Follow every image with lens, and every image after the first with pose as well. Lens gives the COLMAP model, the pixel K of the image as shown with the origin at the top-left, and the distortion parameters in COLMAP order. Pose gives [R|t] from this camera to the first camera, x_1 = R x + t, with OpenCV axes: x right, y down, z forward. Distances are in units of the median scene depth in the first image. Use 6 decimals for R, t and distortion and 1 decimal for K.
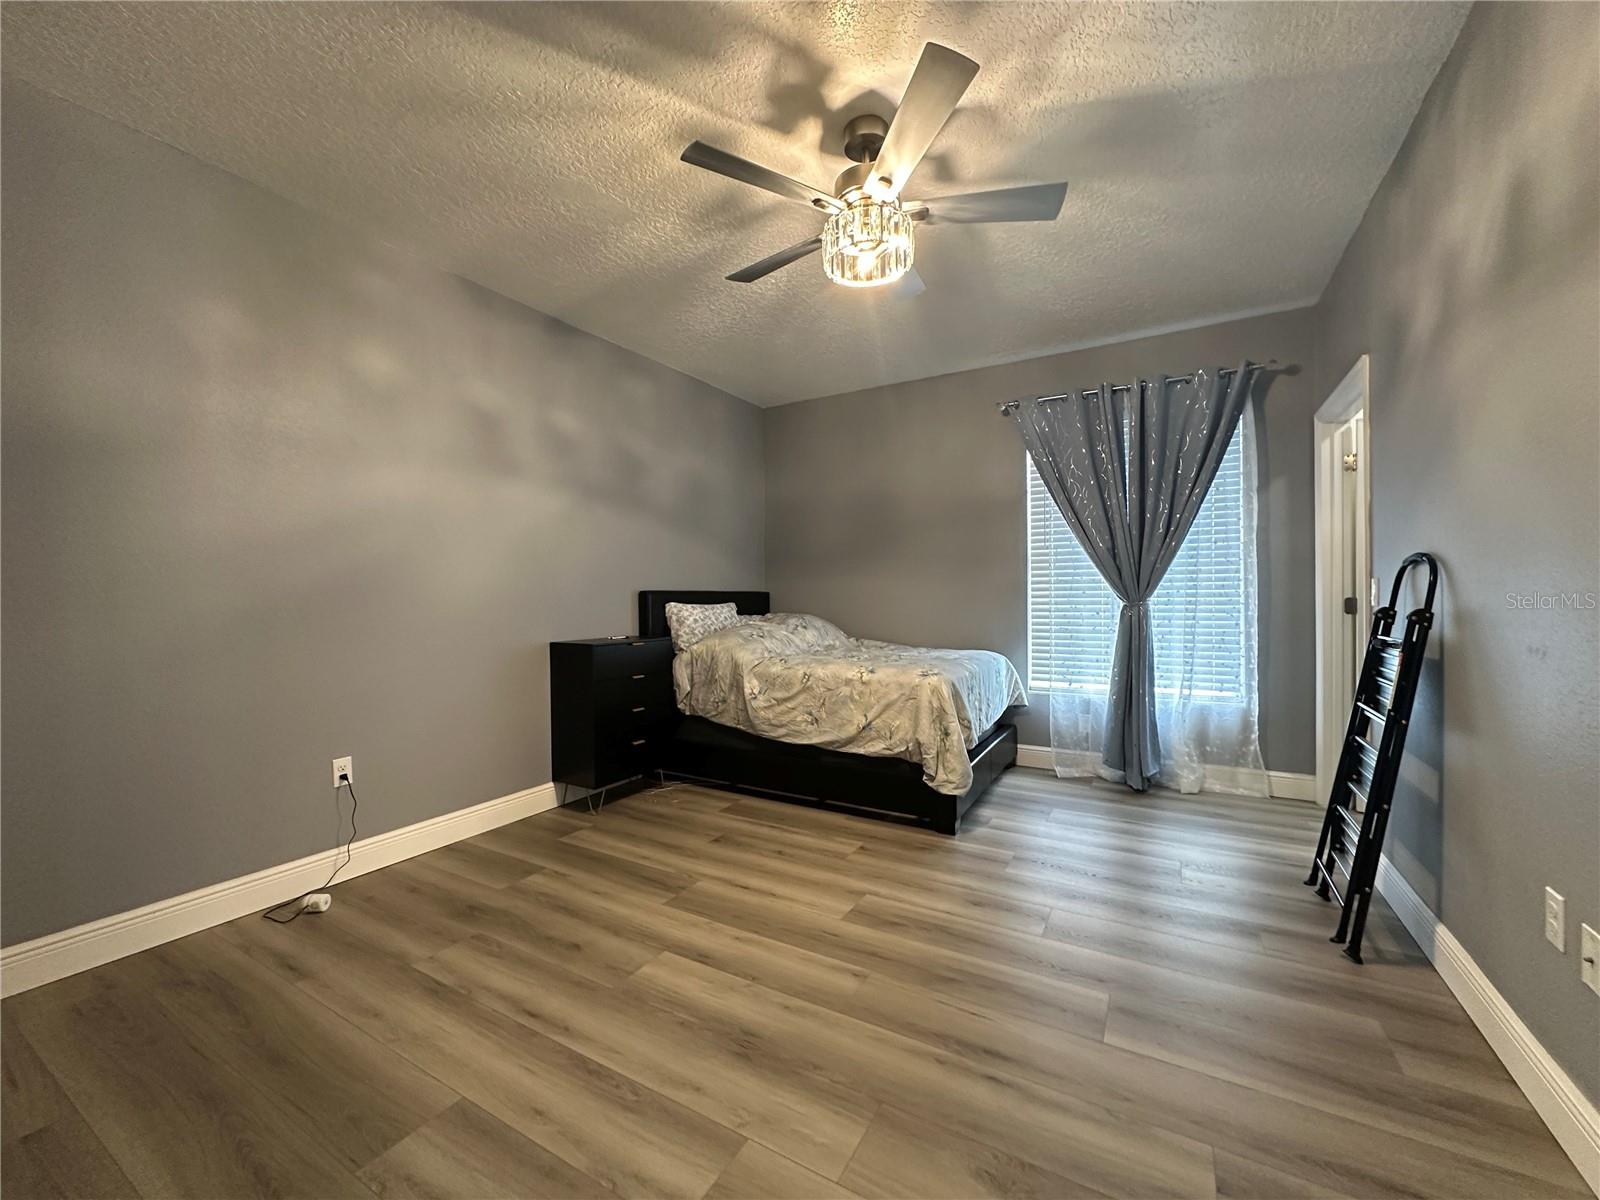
lens RADIAL K [[634.5, 0, 799.6], [0, 634.5, 600.8], [0, 0, 1]] dist [0.006332, 0.000151]
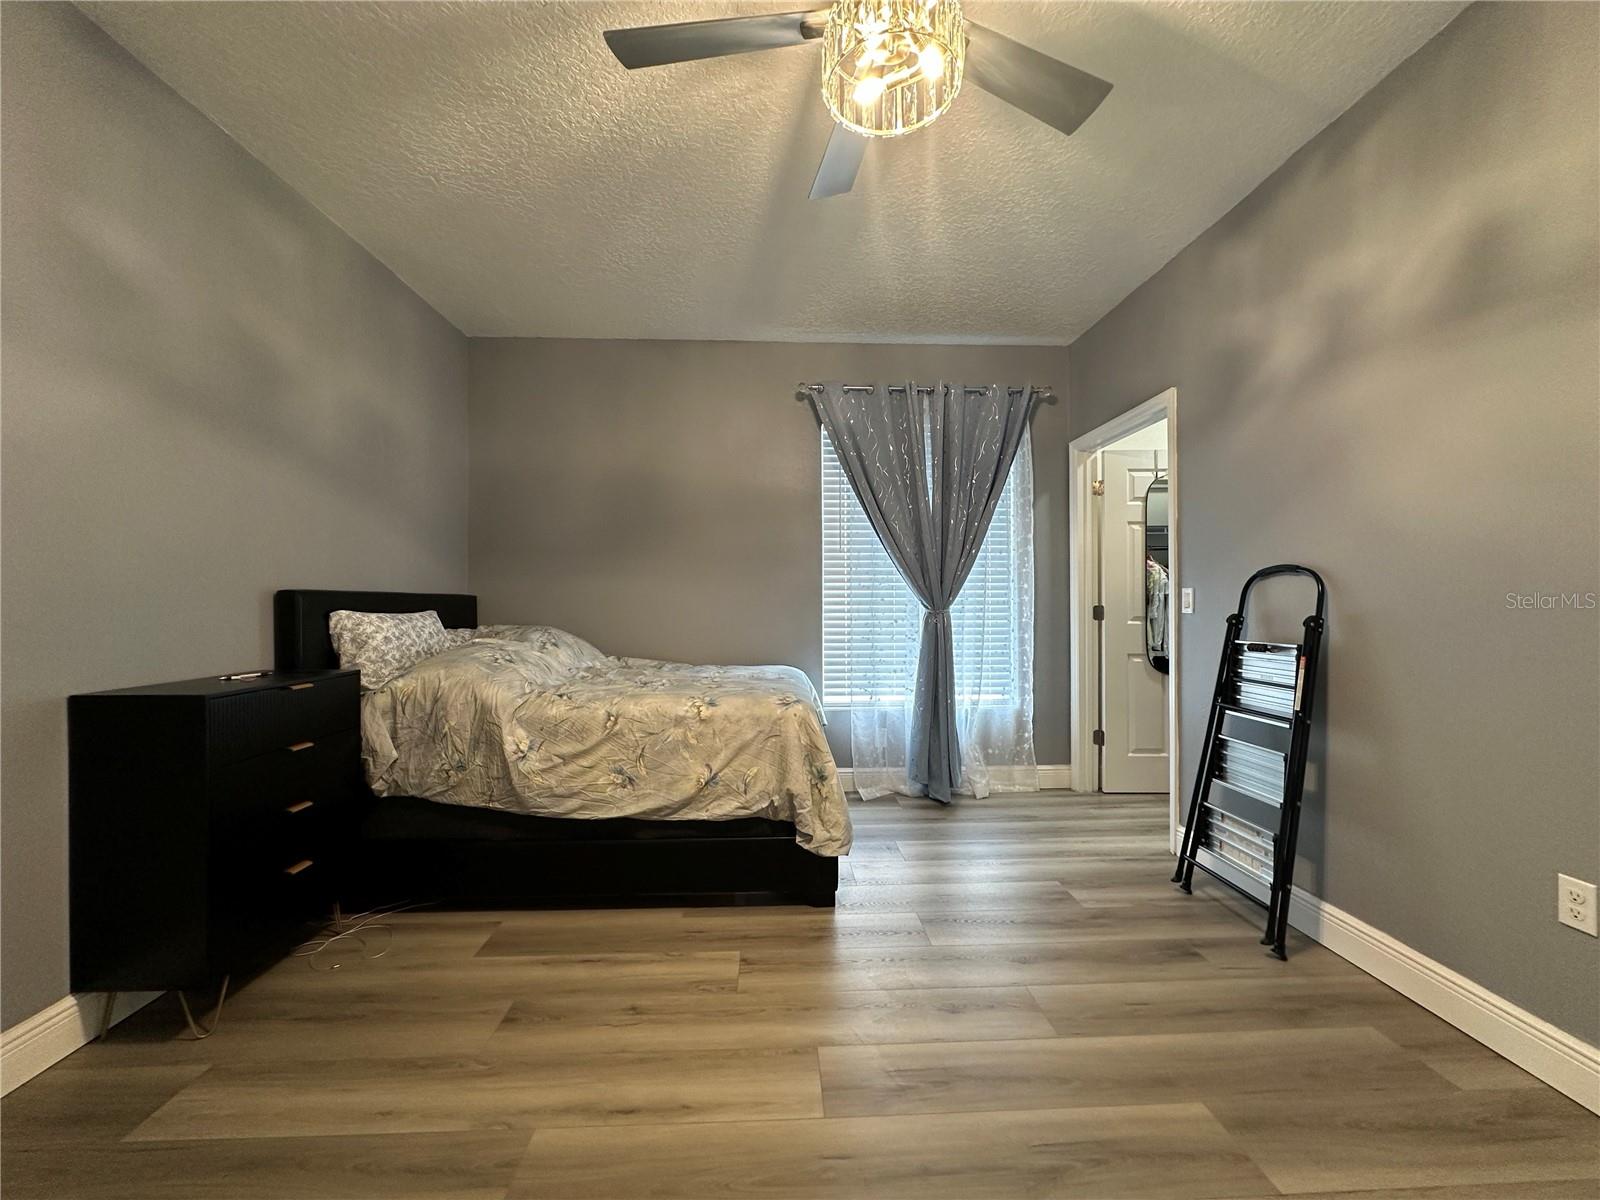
lens RADIAL K [[634.5, 0, 800.4], [0, 634.5, 603.4], [0, 0, 1]] dist [0.006332, 0.000151]
pose [[0.843565, 0.004995, 0.537004, -0.179035], [-0.000867, 0.999968, -0.007938, 0.000386], [-0.537026, 0.006231, 0.843543, 0.294575]]
